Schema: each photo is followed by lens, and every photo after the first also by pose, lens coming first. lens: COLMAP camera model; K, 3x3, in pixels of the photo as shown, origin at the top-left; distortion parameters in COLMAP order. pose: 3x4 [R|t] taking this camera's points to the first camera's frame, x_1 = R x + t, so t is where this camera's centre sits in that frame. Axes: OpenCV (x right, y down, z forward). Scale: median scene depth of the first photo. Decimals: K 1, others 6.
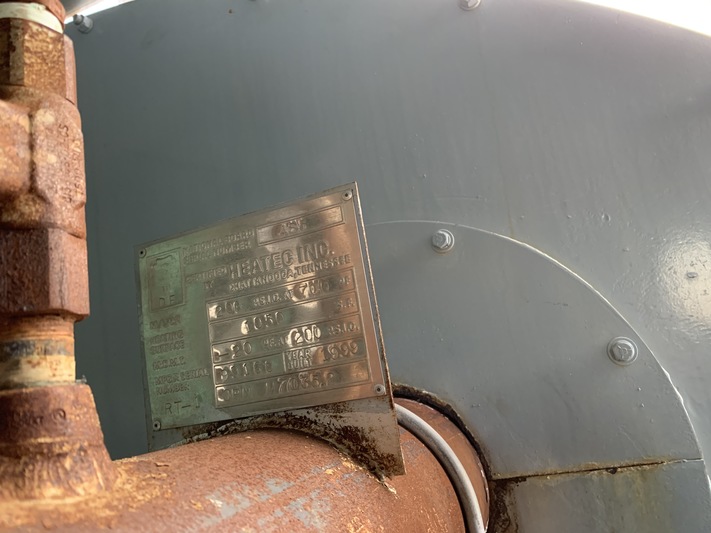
lens RADIAL K [[543.2, 0, 357.6], [0, 543.2, 262.0], [0, 0, 1]] dist [0.026233, -0.032856]
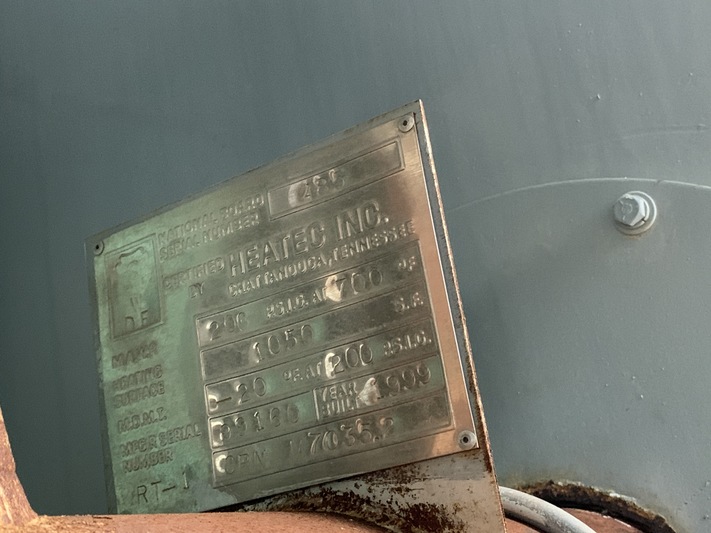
lens RADIAL K [[1086.8, 0, 354.1], [0, 1086.8, 269.8], [0, 0, 1]] dist [0.147141, 0.000000]
pose [[0.980633, -0.052778, -0.188608, 0.138387], [0.044843, 0.997930, -0.046098, 0.088292], [0.190650, 0.036748, 0.980970, -0.184439]]
